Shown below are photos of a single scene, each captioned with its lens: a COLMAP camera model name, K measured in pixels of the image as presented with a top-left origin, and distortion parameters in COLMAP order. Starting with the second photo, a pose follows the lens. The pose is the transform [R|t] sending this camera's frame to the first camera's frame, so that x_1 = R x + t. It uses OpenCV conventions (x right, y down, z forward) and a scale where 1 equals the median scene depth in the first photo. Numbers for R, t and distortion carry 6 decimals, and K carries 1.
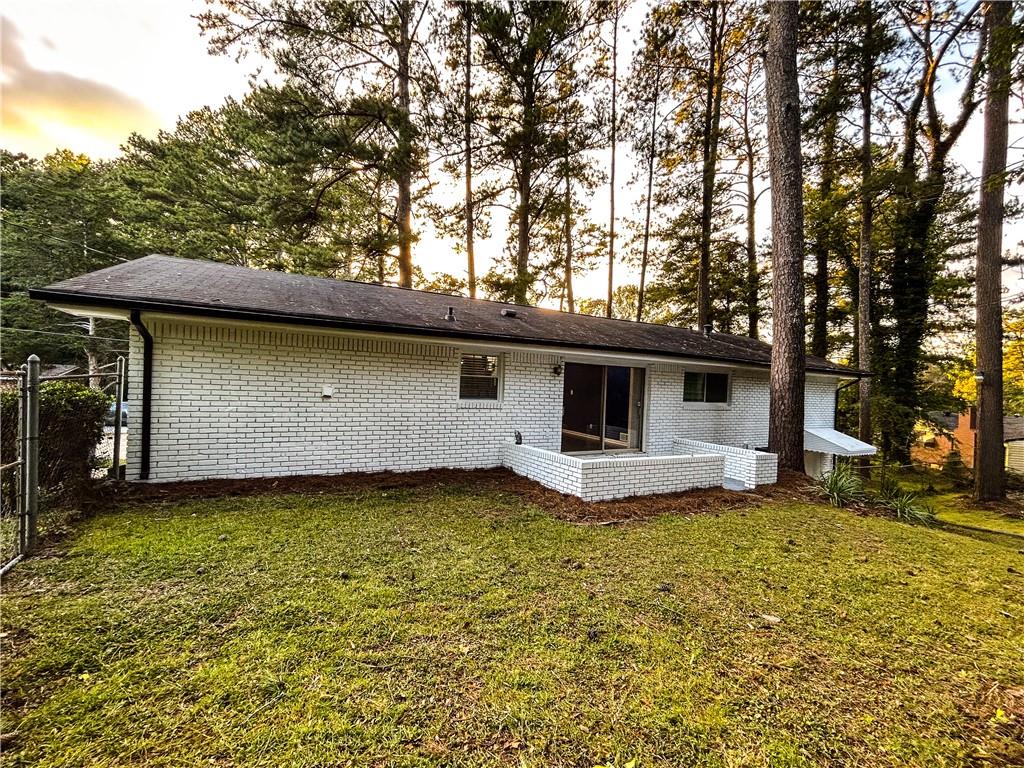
lens RADIAL K [[417.0, 0, 513.3], [0, 417.0, 384.8], [0, 0, 1]] dist [-0.000864, 0.000164]
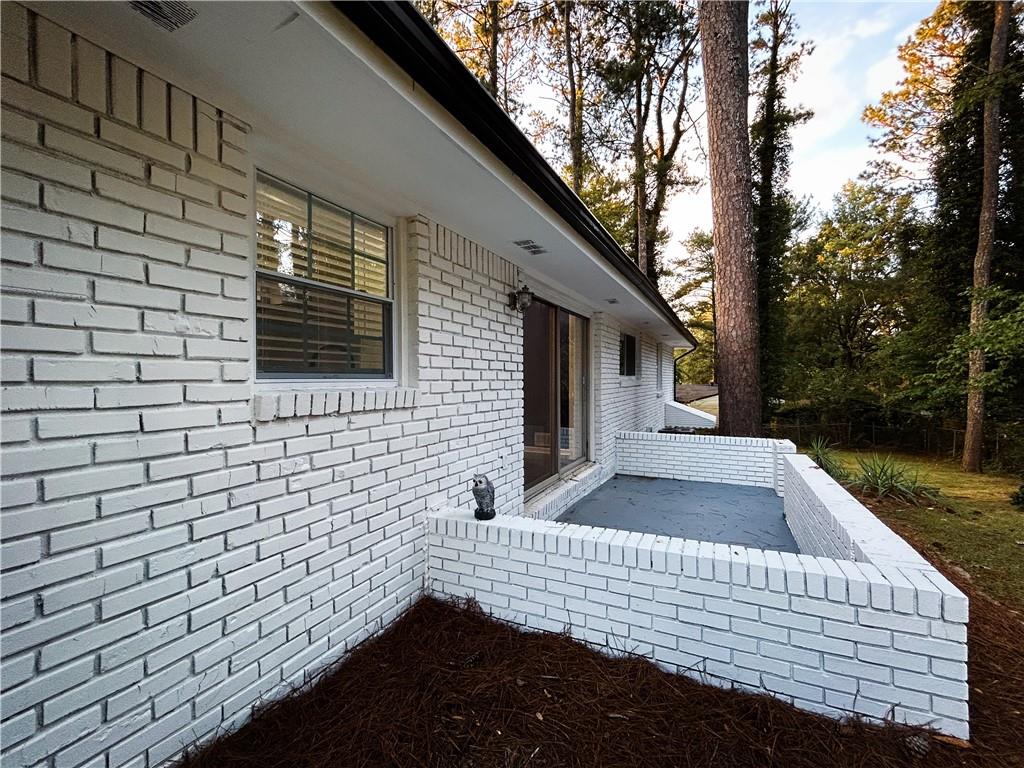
lens RADIAL K [[417.0, 0, 511.5], [0, 417.0, 381.2], [0, 0, 1]] dist [-0.000864, 0.000164]
pose [[0.806307, -0.049211, 0.589447, -0.130981], [0.045229, 0.998745, 0.021512, 0.032068], [-0.589766, 0.009315, 0.807521, 0.659837]]
